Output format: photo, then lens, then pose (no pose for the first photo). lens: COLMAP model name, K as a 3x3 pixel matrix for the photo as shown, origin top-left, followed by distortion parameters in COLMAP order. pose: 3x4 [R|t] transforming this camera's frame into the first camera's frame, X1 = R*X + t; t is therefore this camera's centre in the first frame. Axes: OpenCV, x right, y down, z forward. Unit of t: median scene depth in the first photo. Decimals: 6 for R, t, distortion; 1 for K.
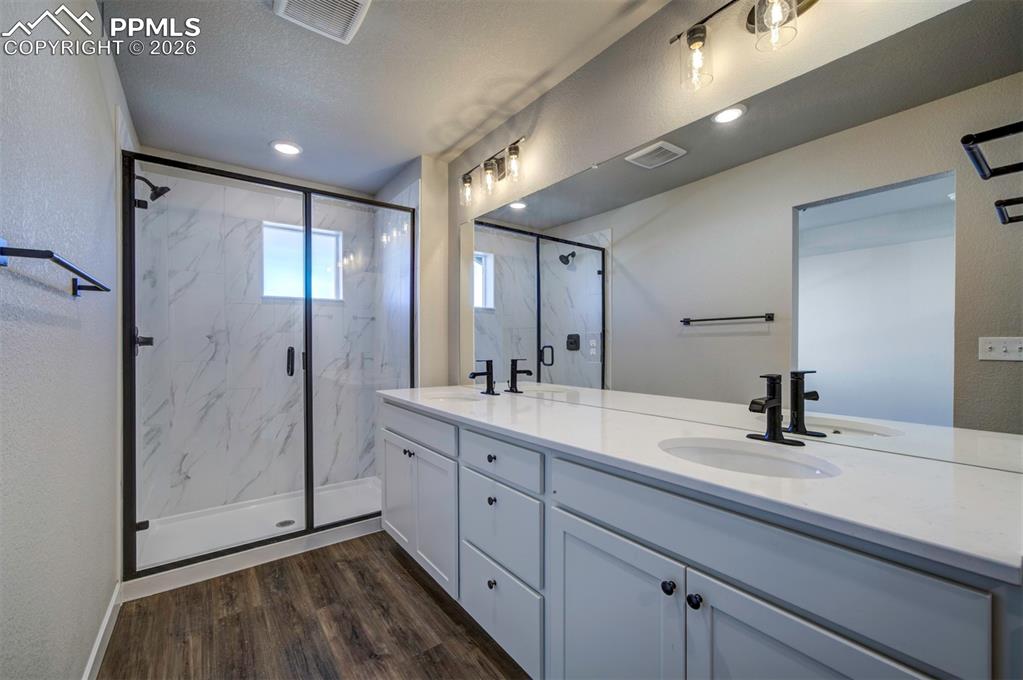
lens RADIAL K [[424.1, 0, 508.6], [0, 424.1, 333.4], [0, 0, 1]] dist [0.000546, 0.000372]
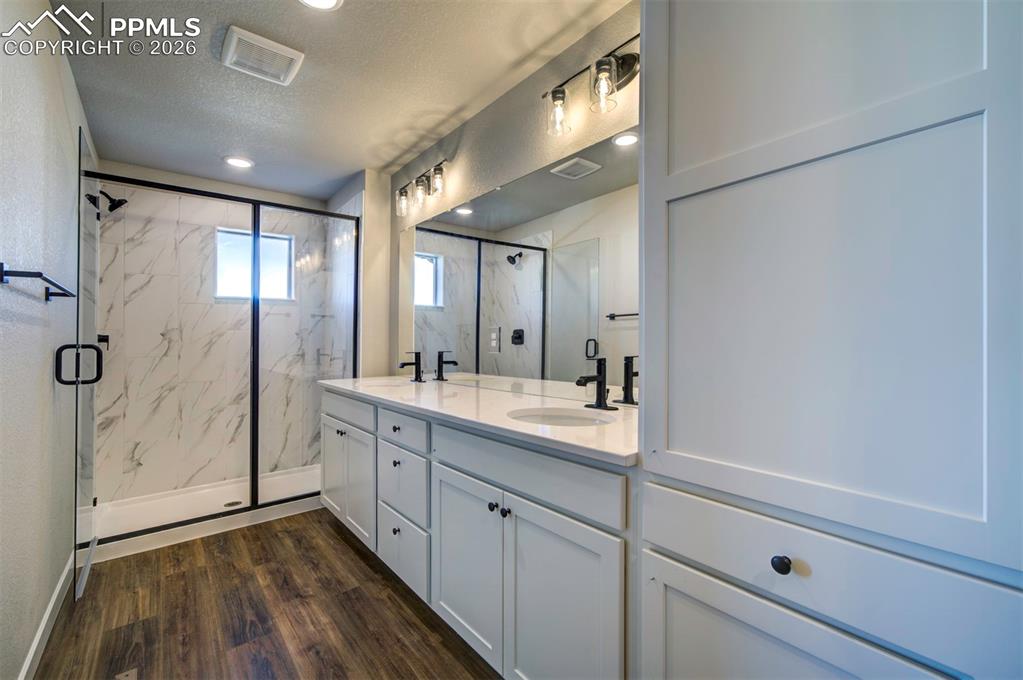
lens RADIAL K [[448.8, 0, 523.5], [0, 448.8, 318.0], [0, 0, 1]] dist [-0.001380, 0.004717]
pose [[0.998431, -0.007706, 0.055463, 0.153799], [0.009207, 0.999597, -0.026853, 0.005528], [-0.055234, 0.027321, 0.998100, -0.201301]]
